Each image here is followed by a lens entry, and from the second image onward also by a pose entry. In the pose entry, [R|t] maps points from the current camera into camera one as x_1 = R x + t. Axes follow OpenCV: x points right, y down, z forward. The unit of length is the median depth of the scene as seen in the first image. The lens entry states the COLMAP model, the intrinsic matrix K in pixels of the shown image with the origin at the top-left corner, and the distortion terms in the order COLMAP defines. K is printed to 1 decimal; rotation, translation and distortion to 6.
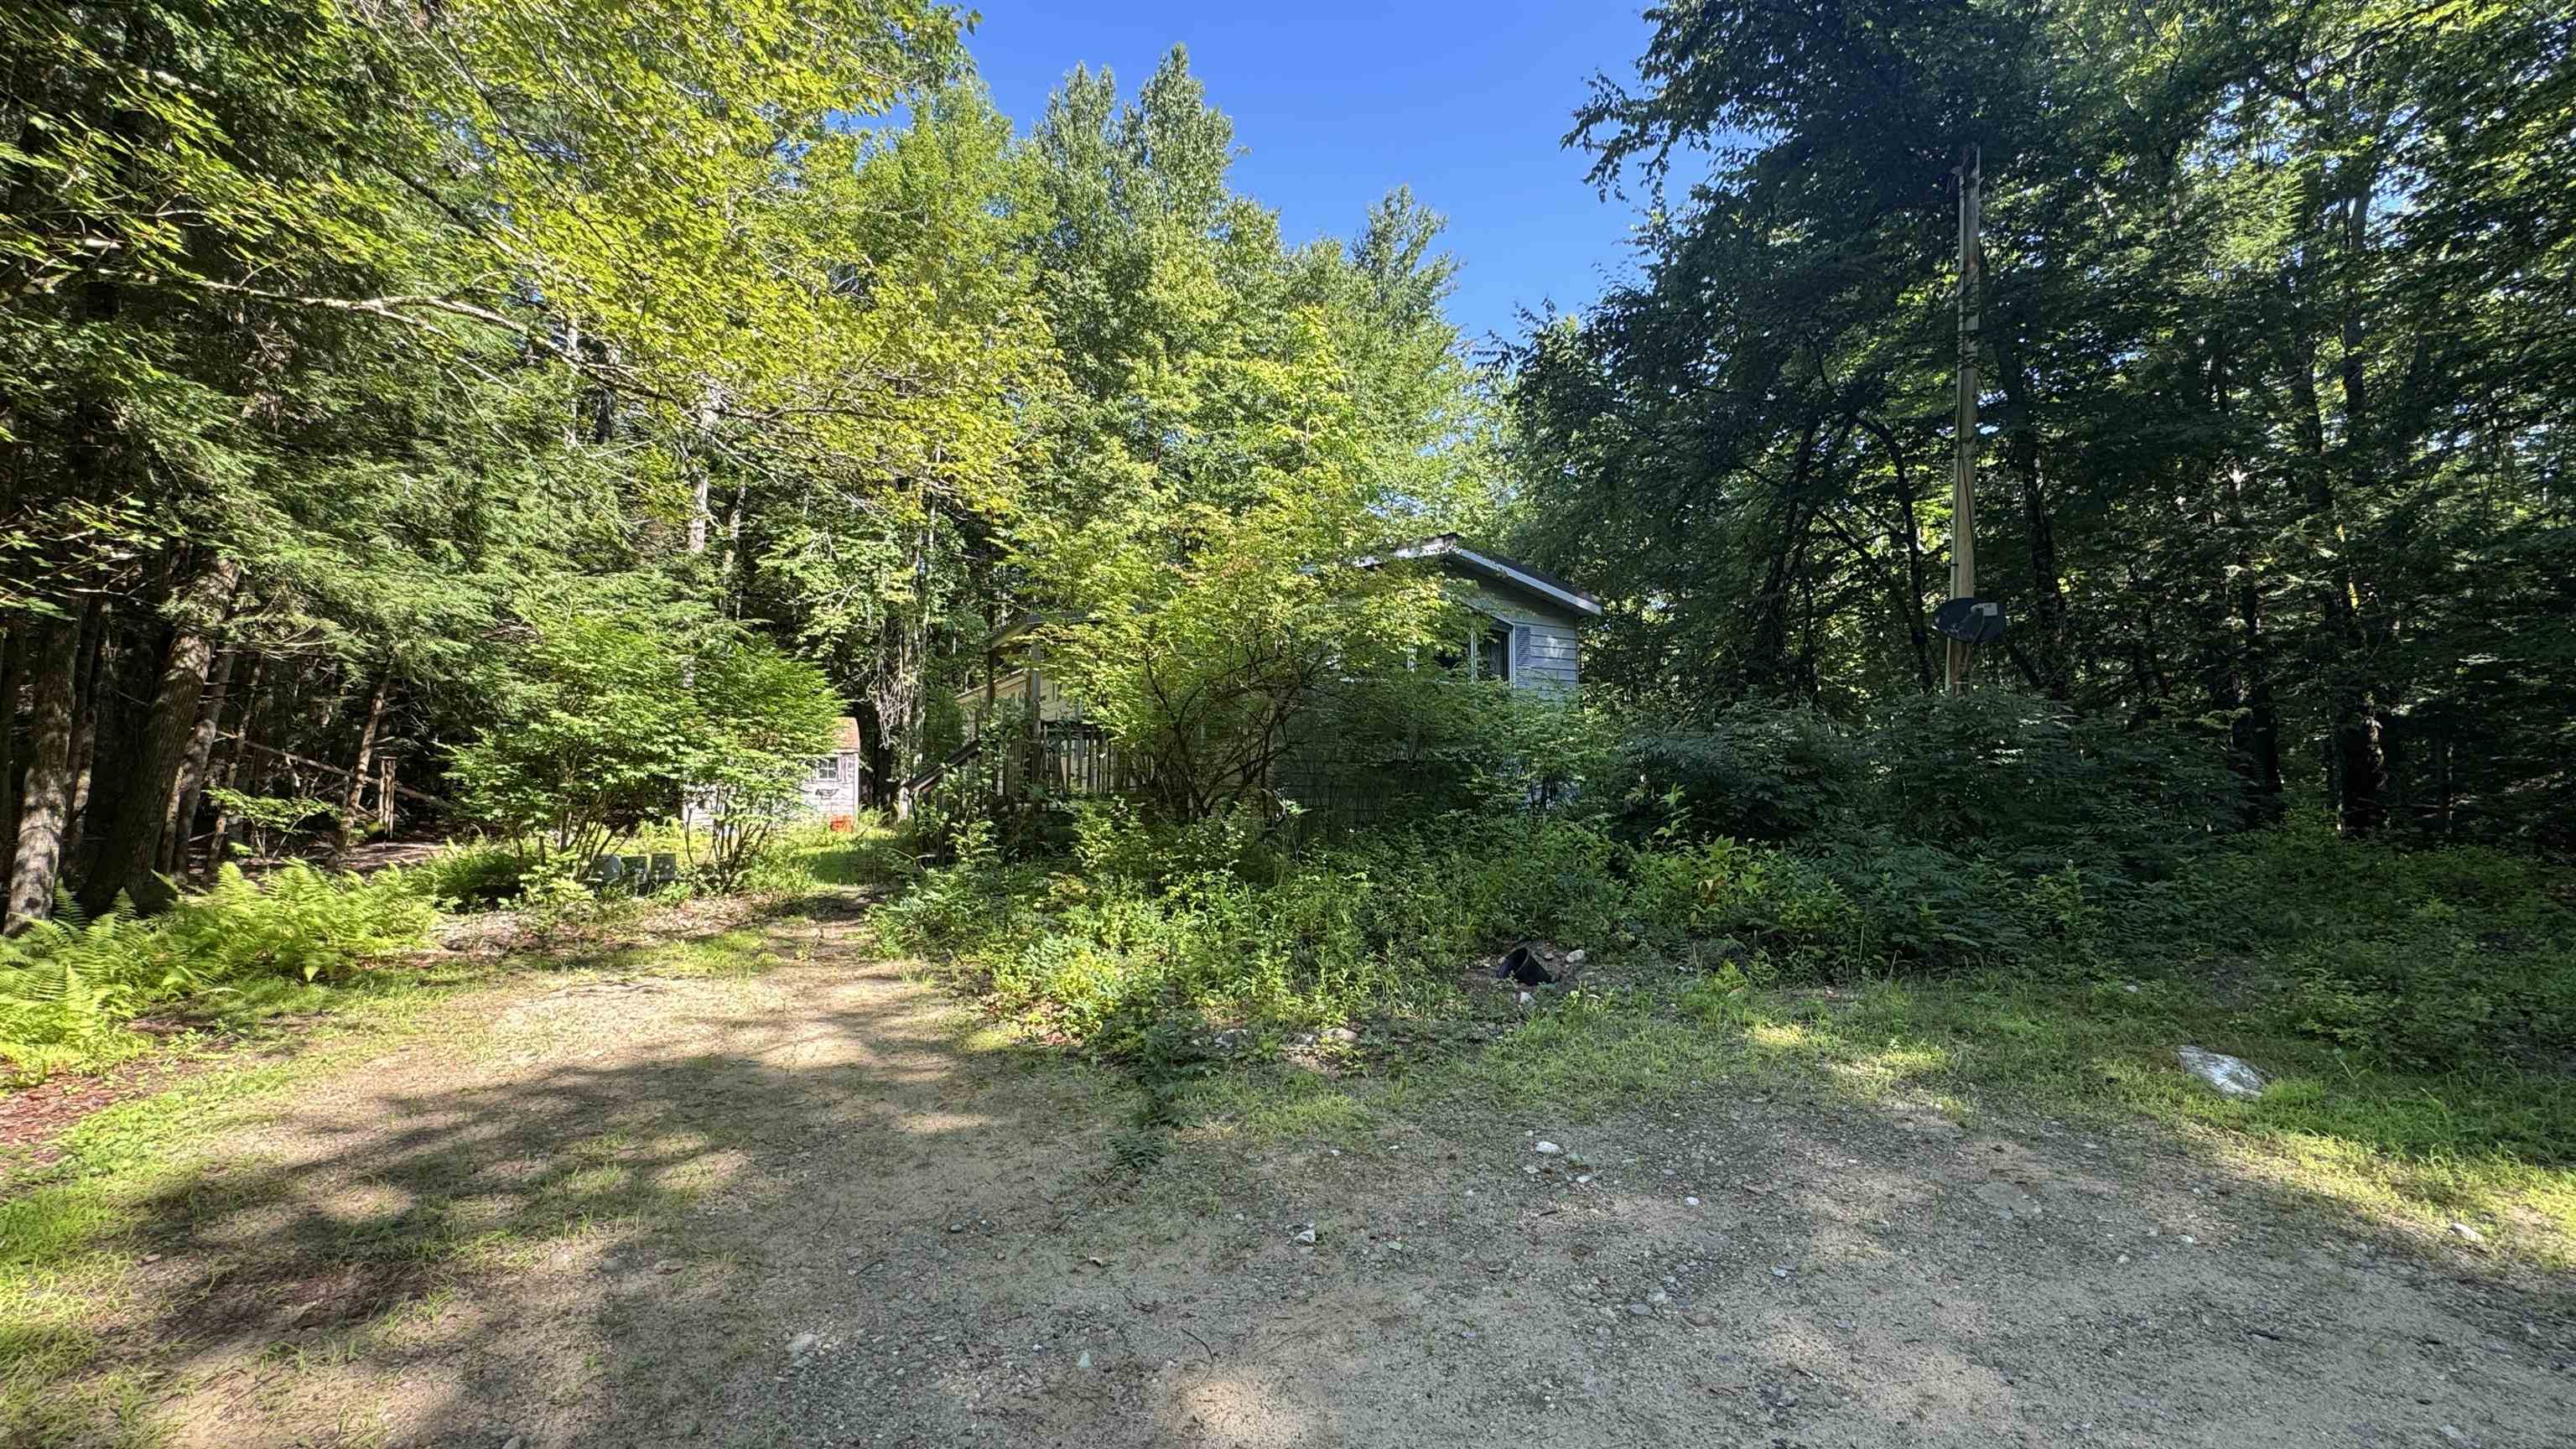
lens RADIAL K [[1082.5, 0, 1287.6], [0, 1082.5, 781.4], [0, 0, 1]] dist [-0.001057, -0.000108]
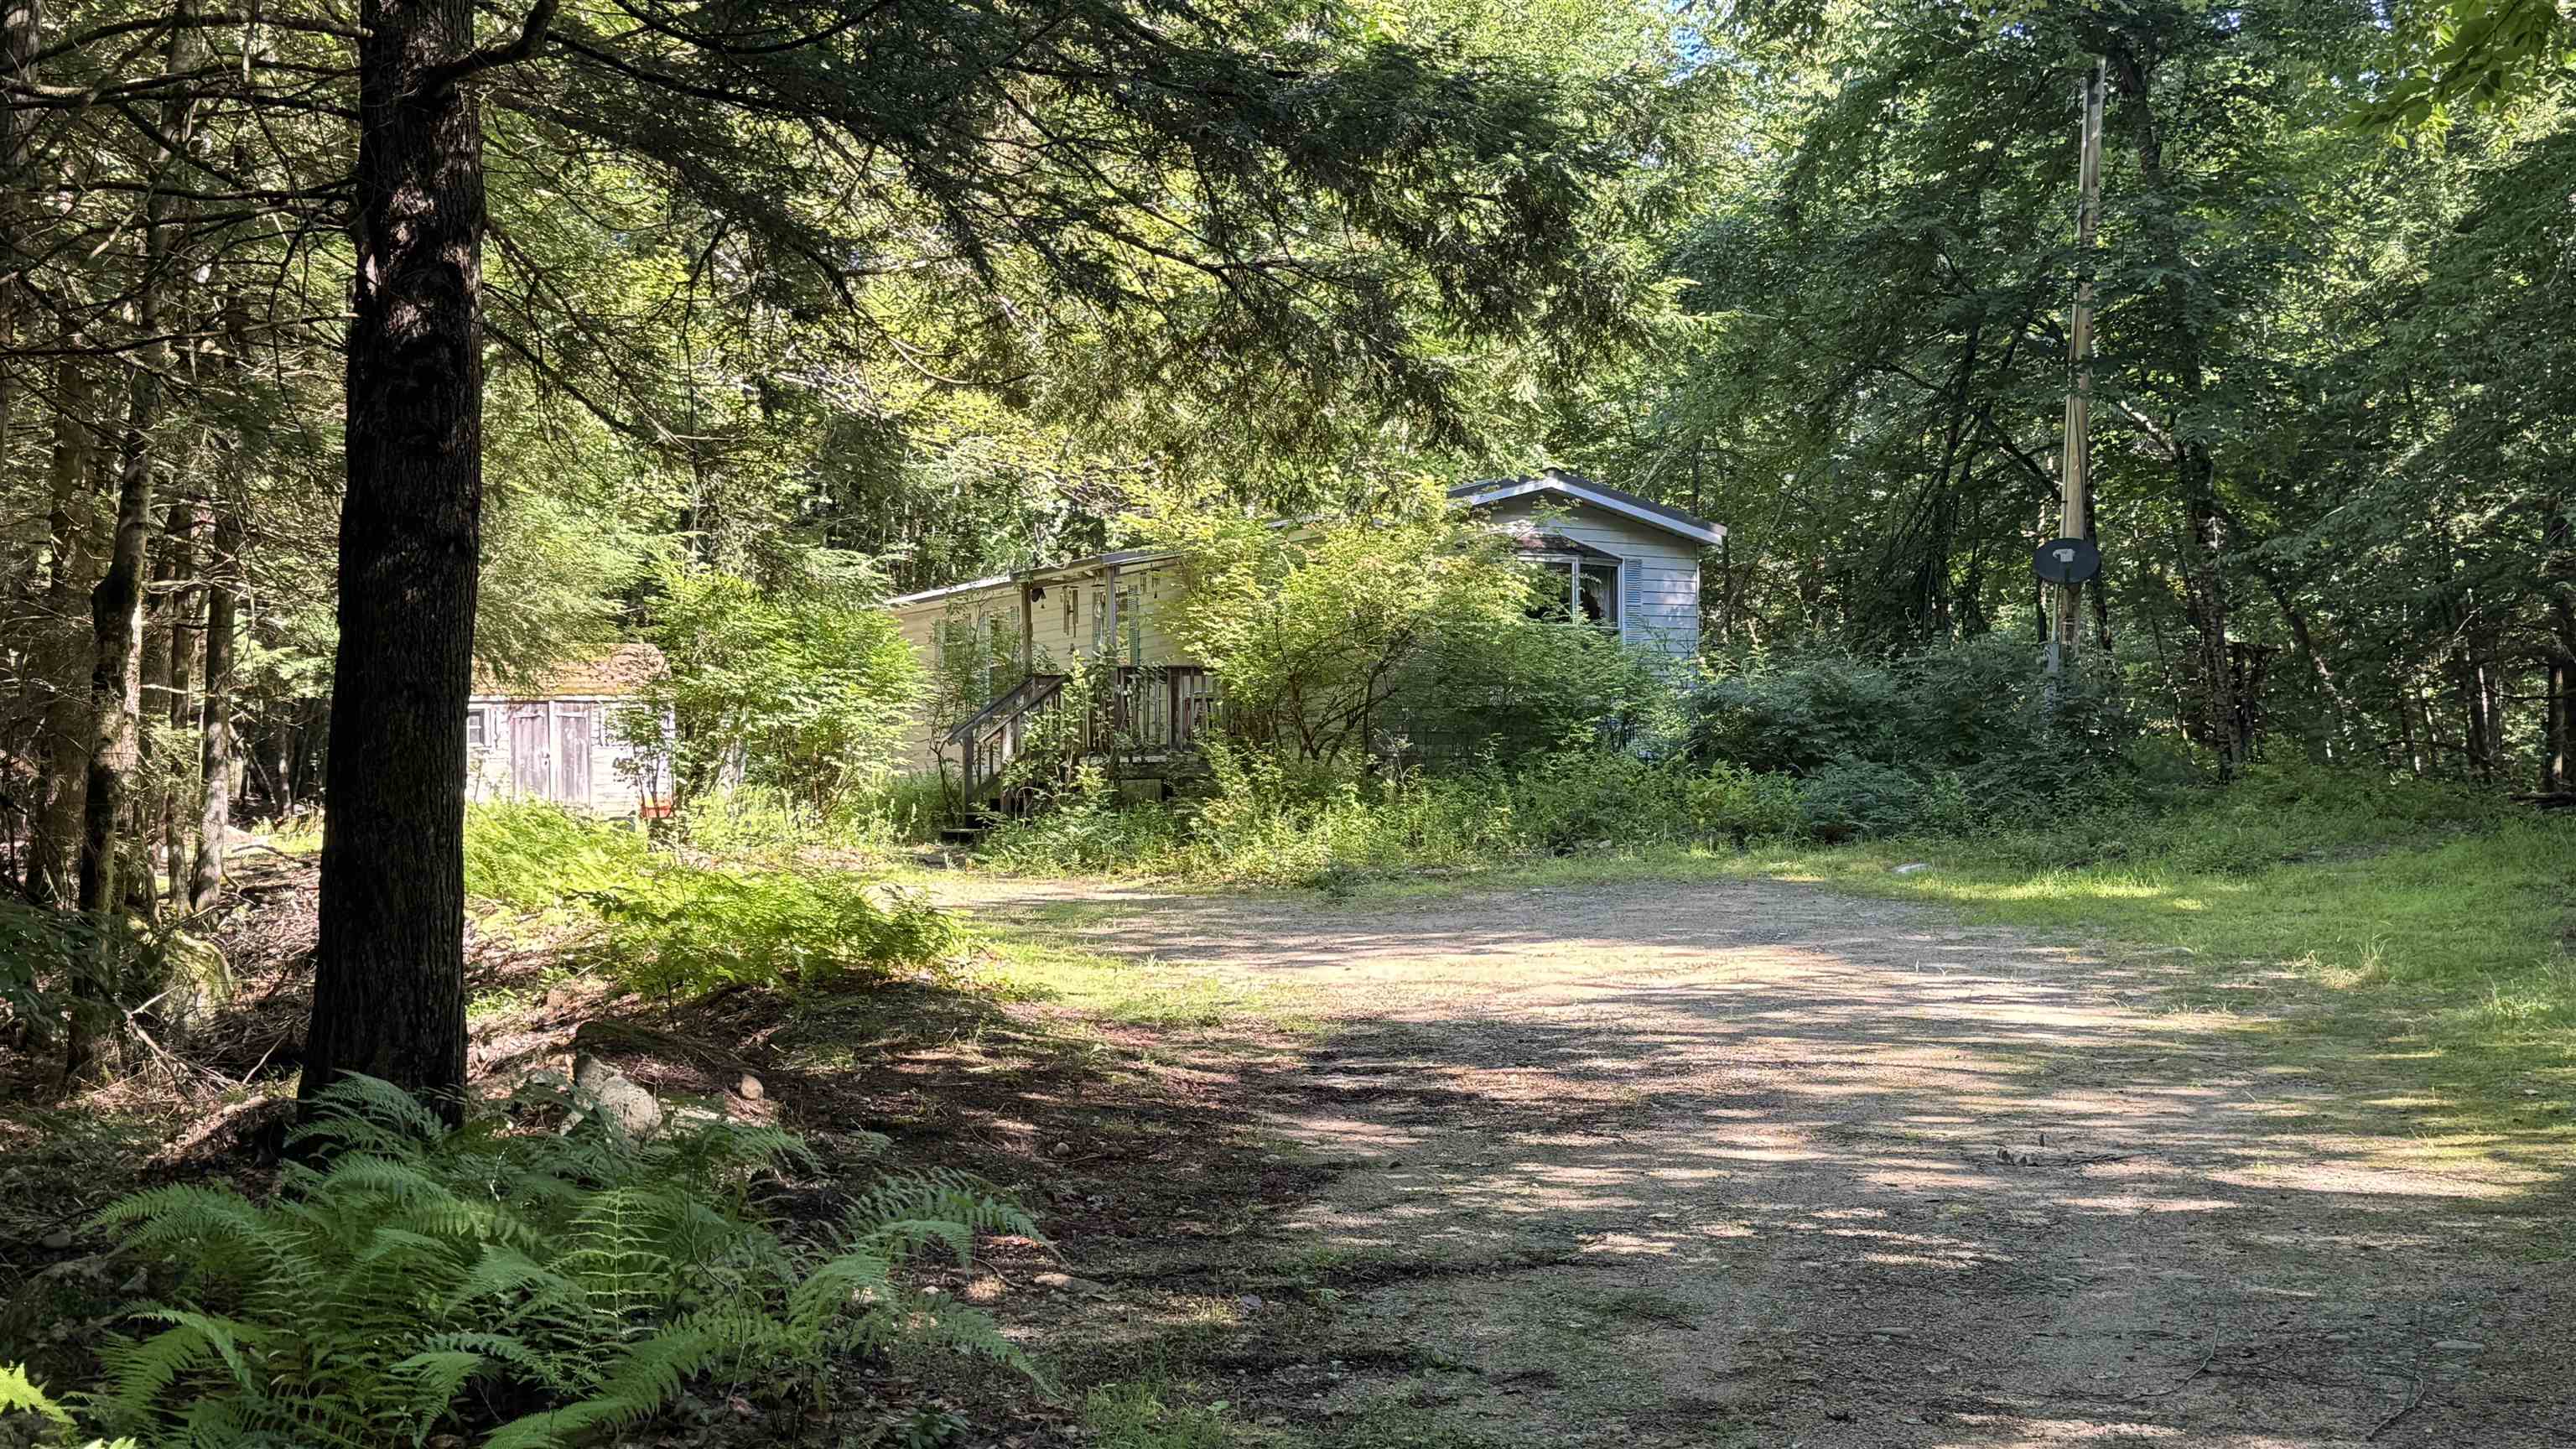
lens RADIAL K [[2812.6, 0, 1285.5], [0, 2812.6, 732.2], [0, 0, 1]] dist [0.100602, 0.000000]
pose [[0.999979, -0.006018, -0.002470, -0.075829], [0.005982, 0.999881, -0.014246, 0.036715], [0.002556, 0.014231, 0.999895, -1.462278]]
